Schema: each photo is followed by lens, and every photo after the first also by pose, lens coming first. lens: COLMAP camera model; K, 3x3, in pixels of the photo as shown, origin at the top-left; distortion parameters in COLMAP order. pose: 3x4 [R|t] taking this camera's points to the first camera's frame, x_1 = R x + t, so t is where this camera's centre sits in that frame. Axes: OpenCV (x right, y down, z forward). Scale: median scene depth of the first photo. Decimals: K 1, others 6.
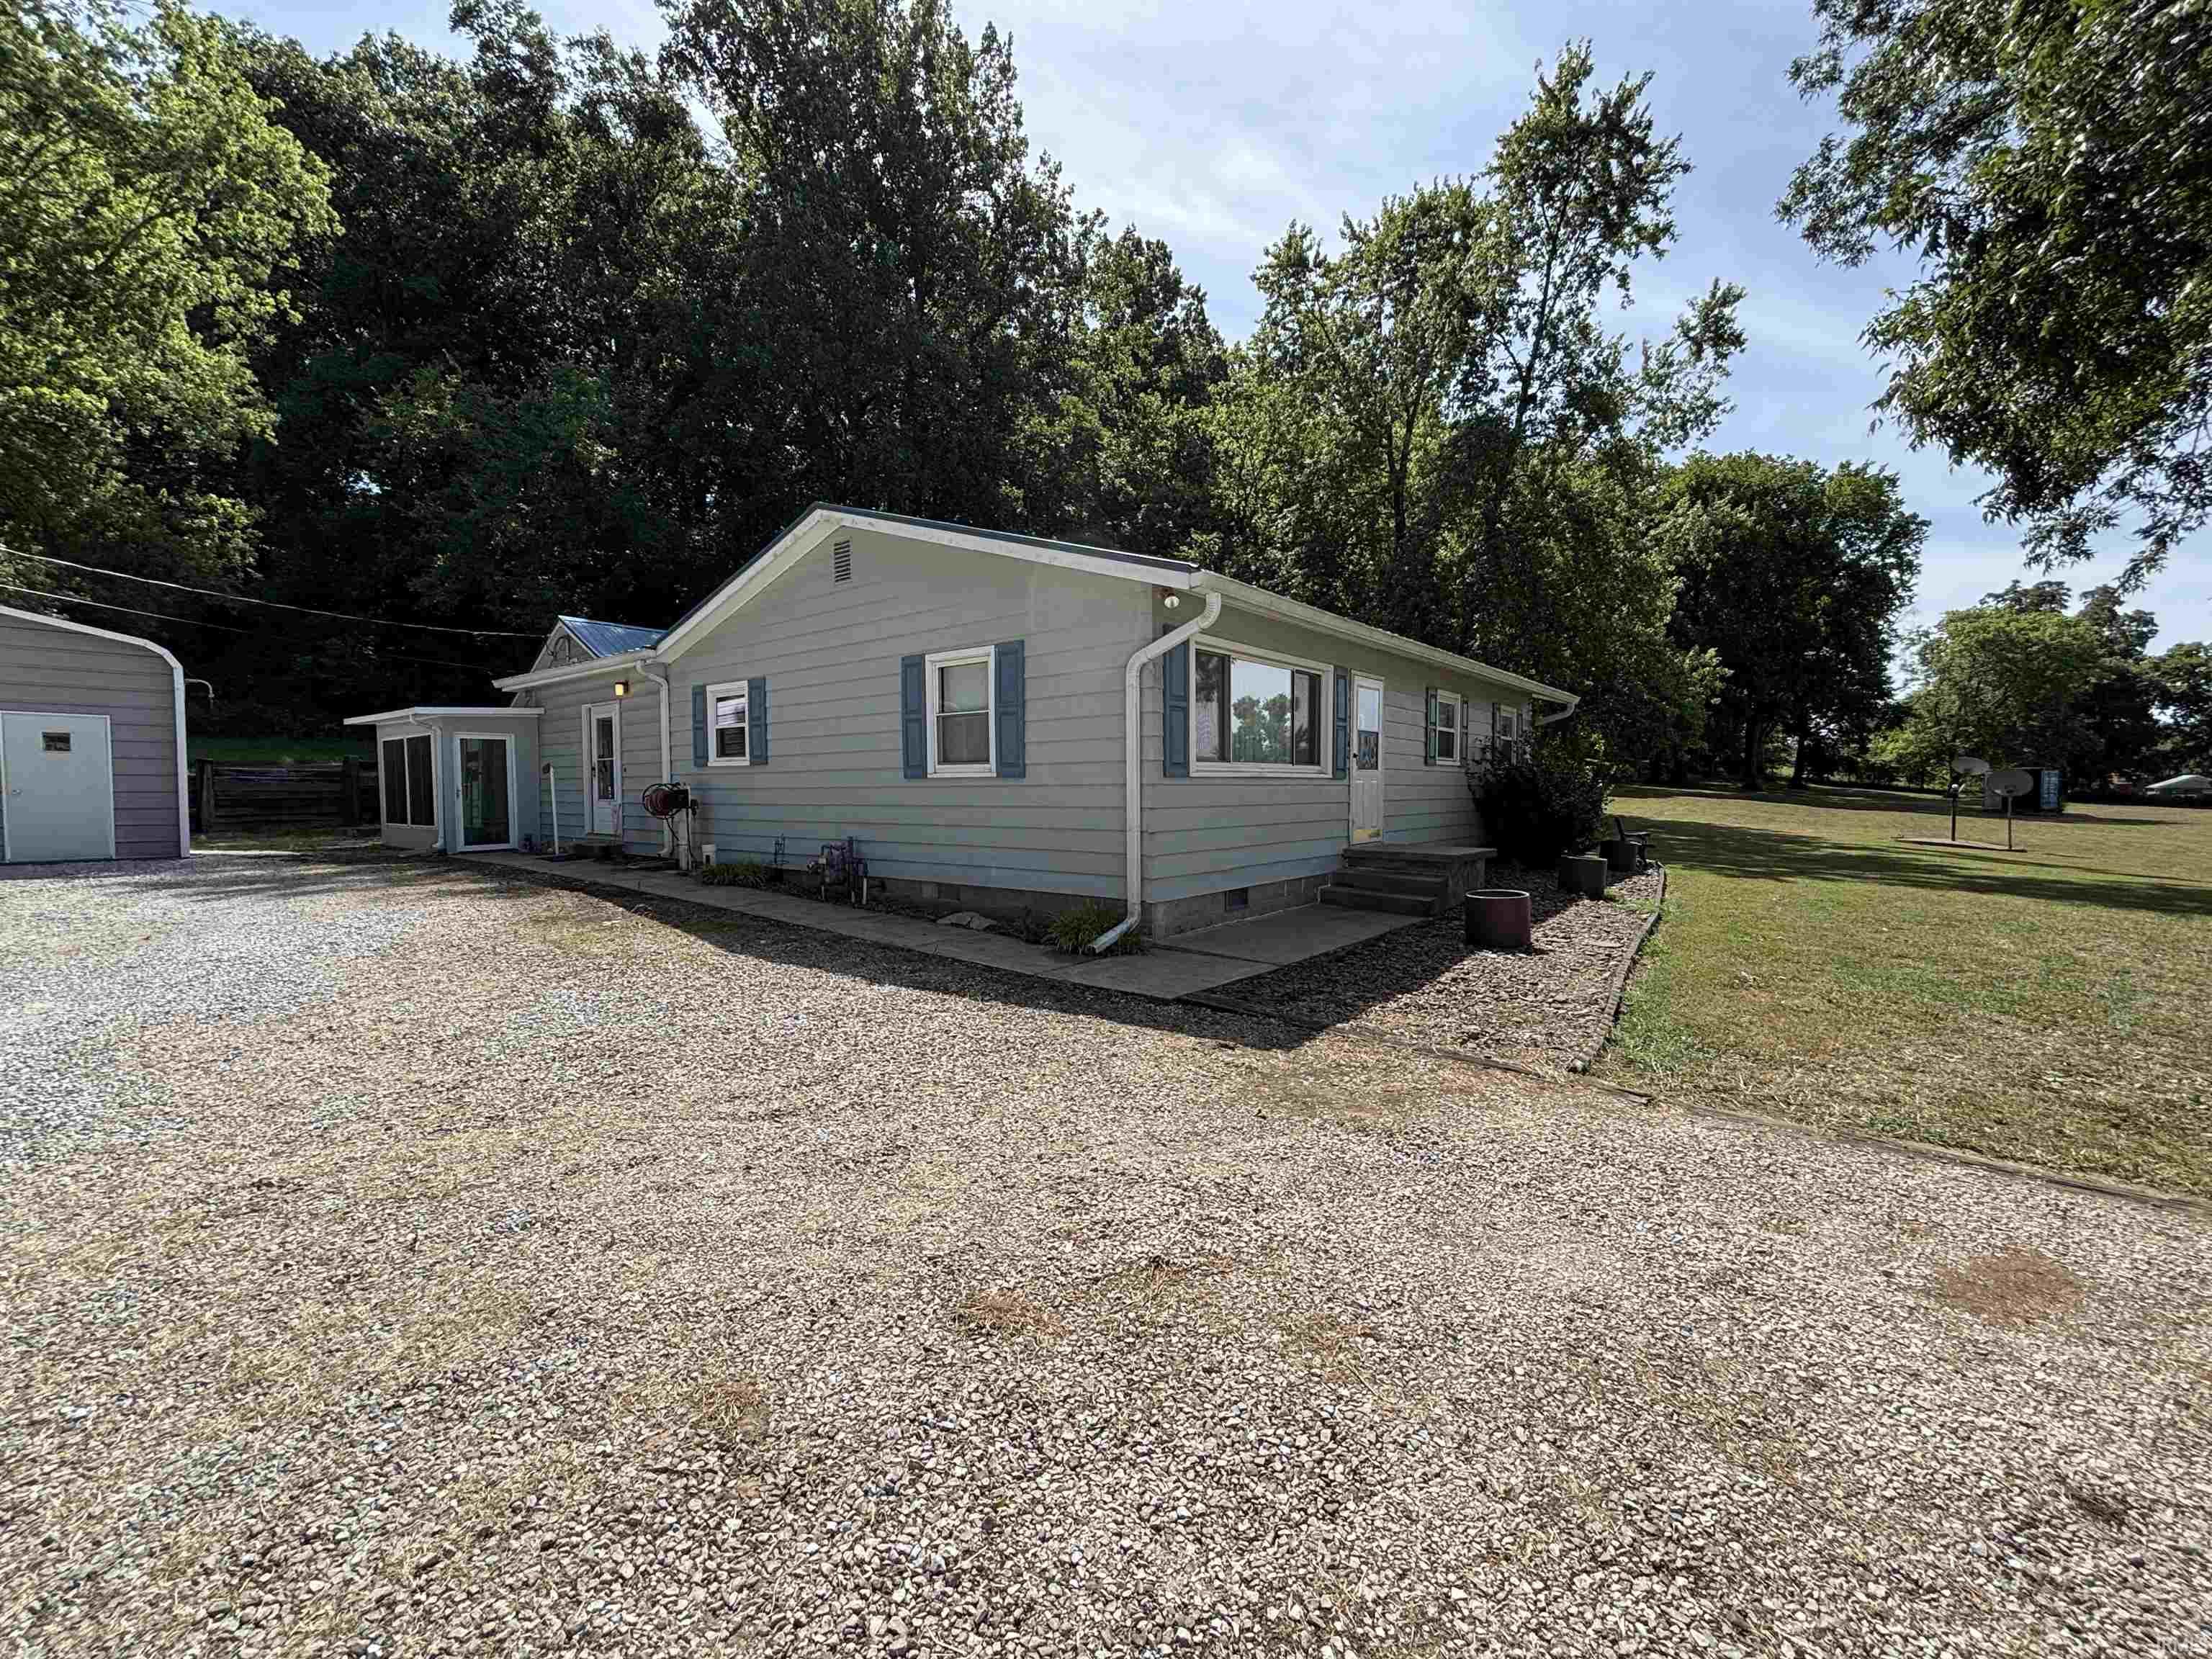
lens RADIAL K [[907.0, 0, 1100.9], [0, 907.0, 824.8], [0, 0, 1]] dist [-0.003937, 0.000572]
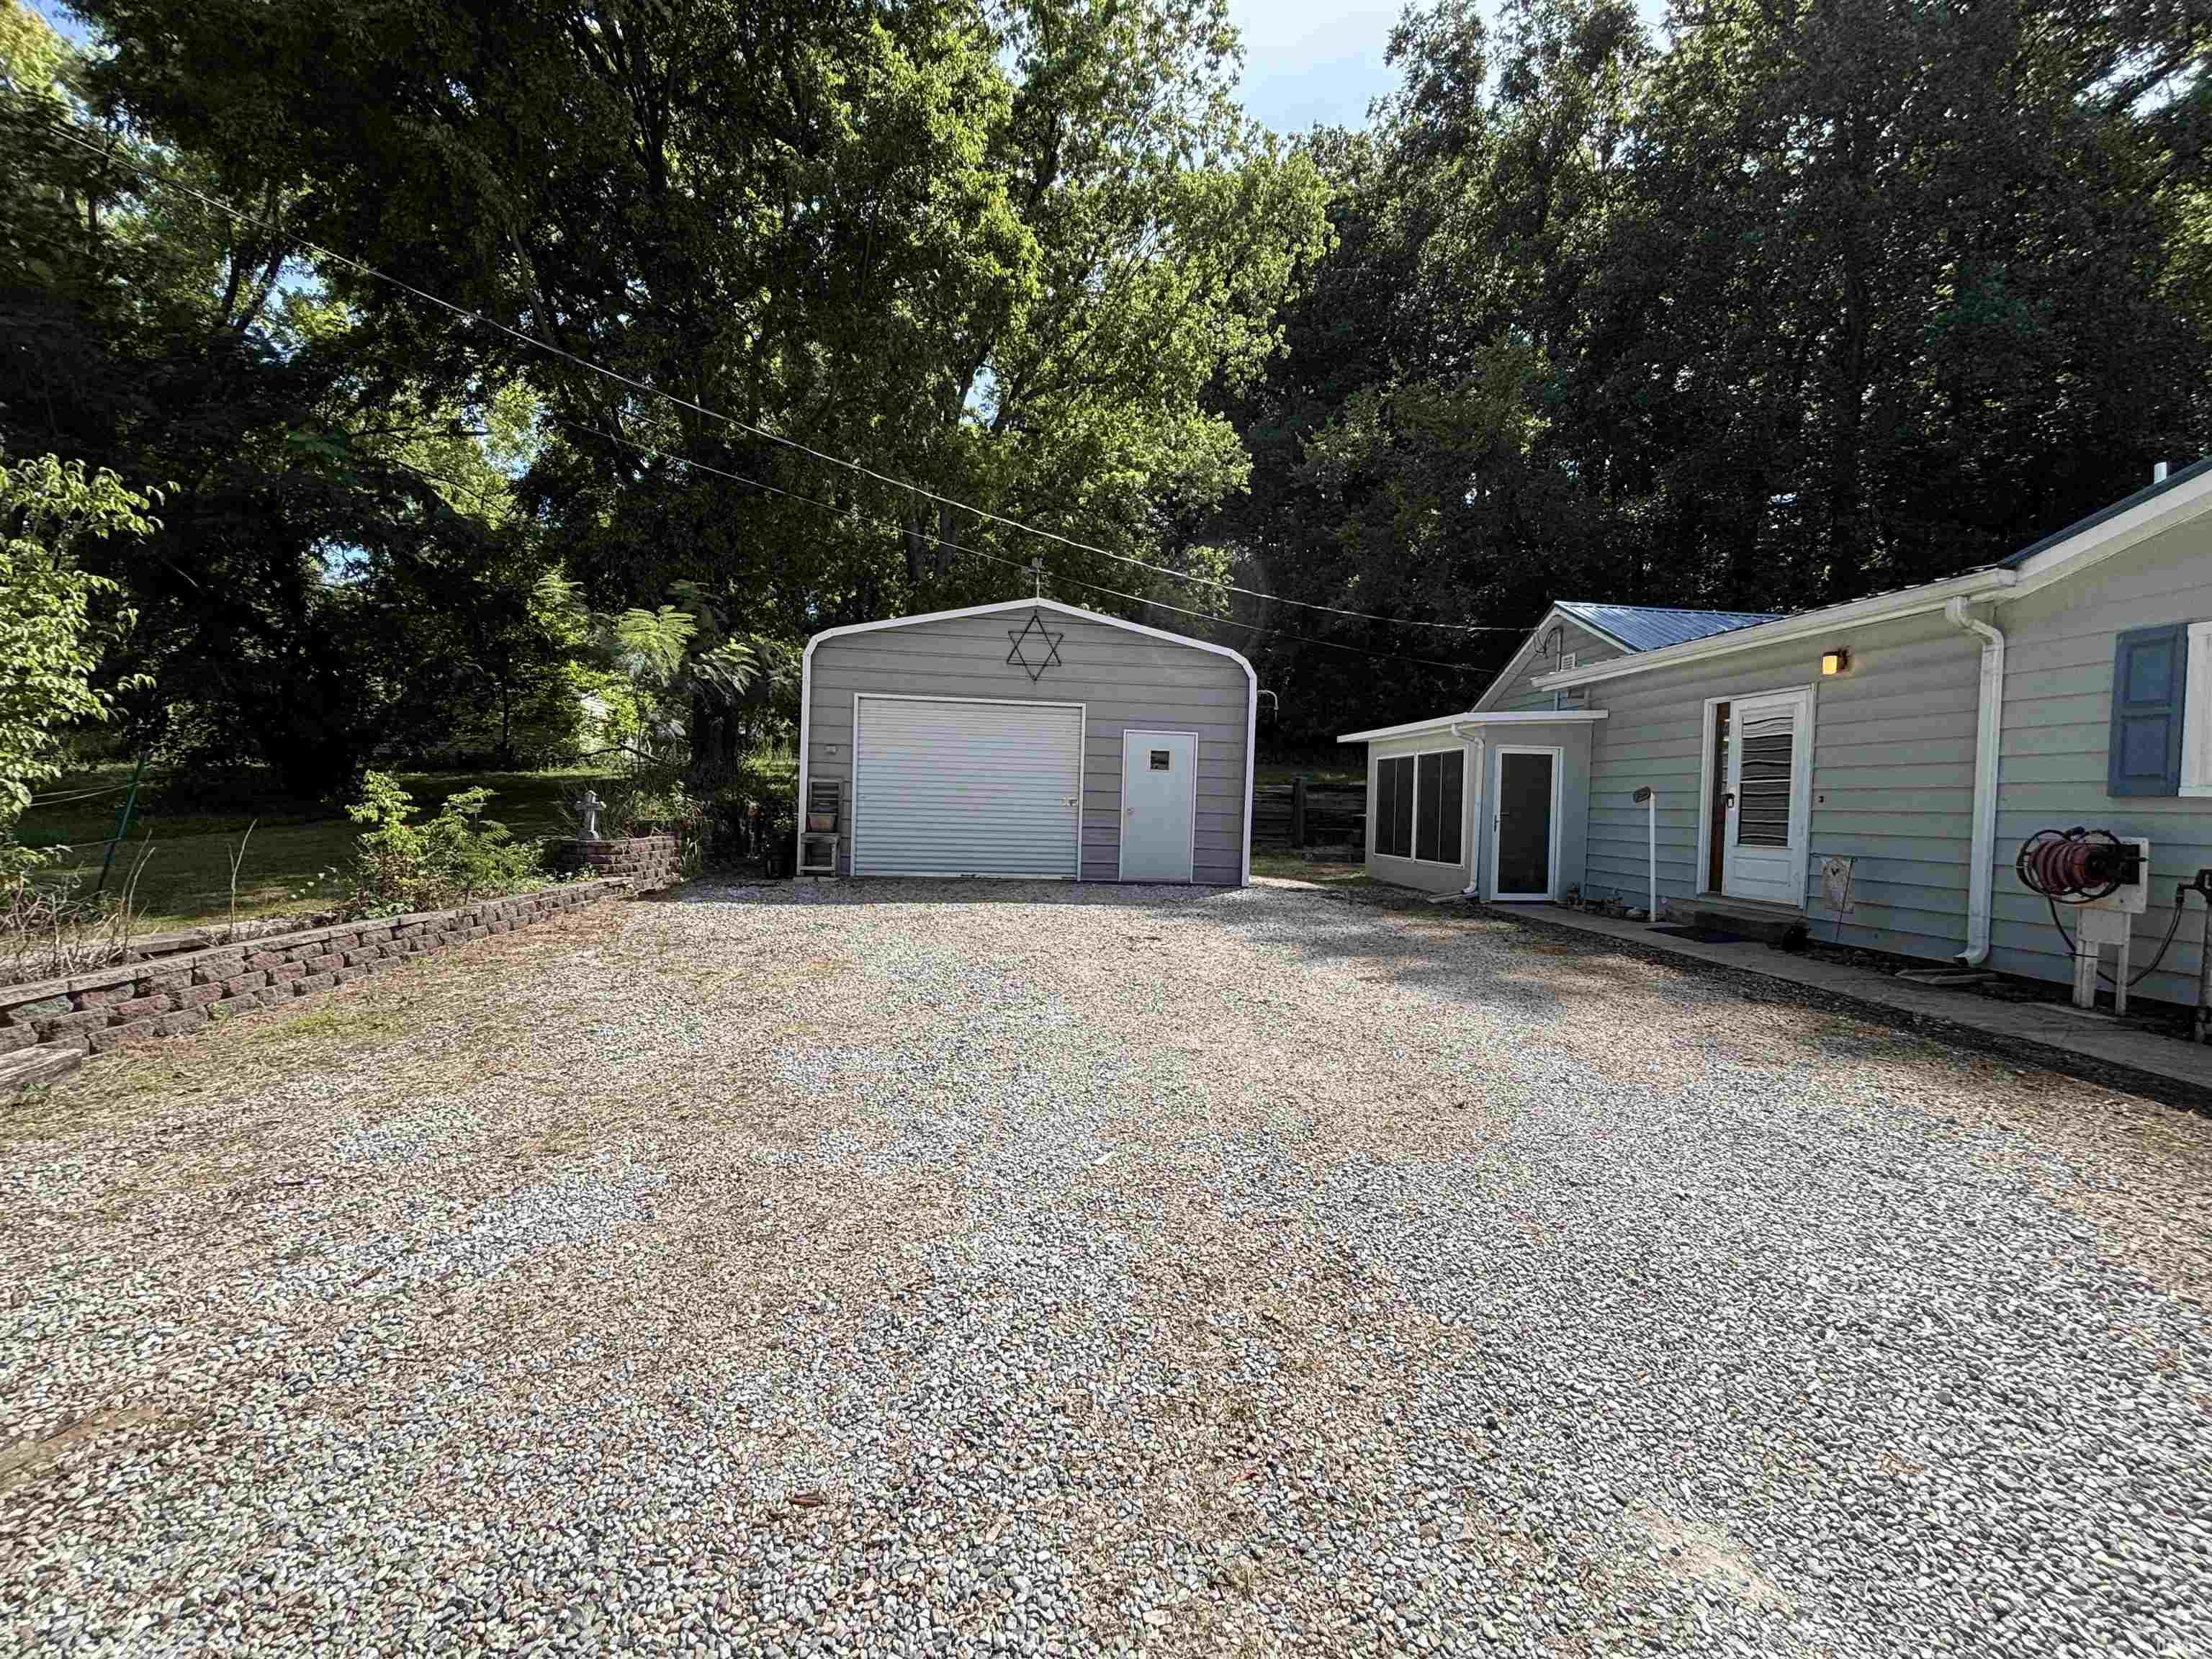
lens RADIAL K [[907.0, 0, 1110.6], [0, 907.0, 826.0], [0, 0, 1]] dist [-0.003937, 0.000572]
pose [[0.695124, 0.039694, -0.717793, -0.379404], [-0.055545, 0.998455, 0.001423, -0.016177], [0.716740, 0.038881, 0.696255, 0.224123]]
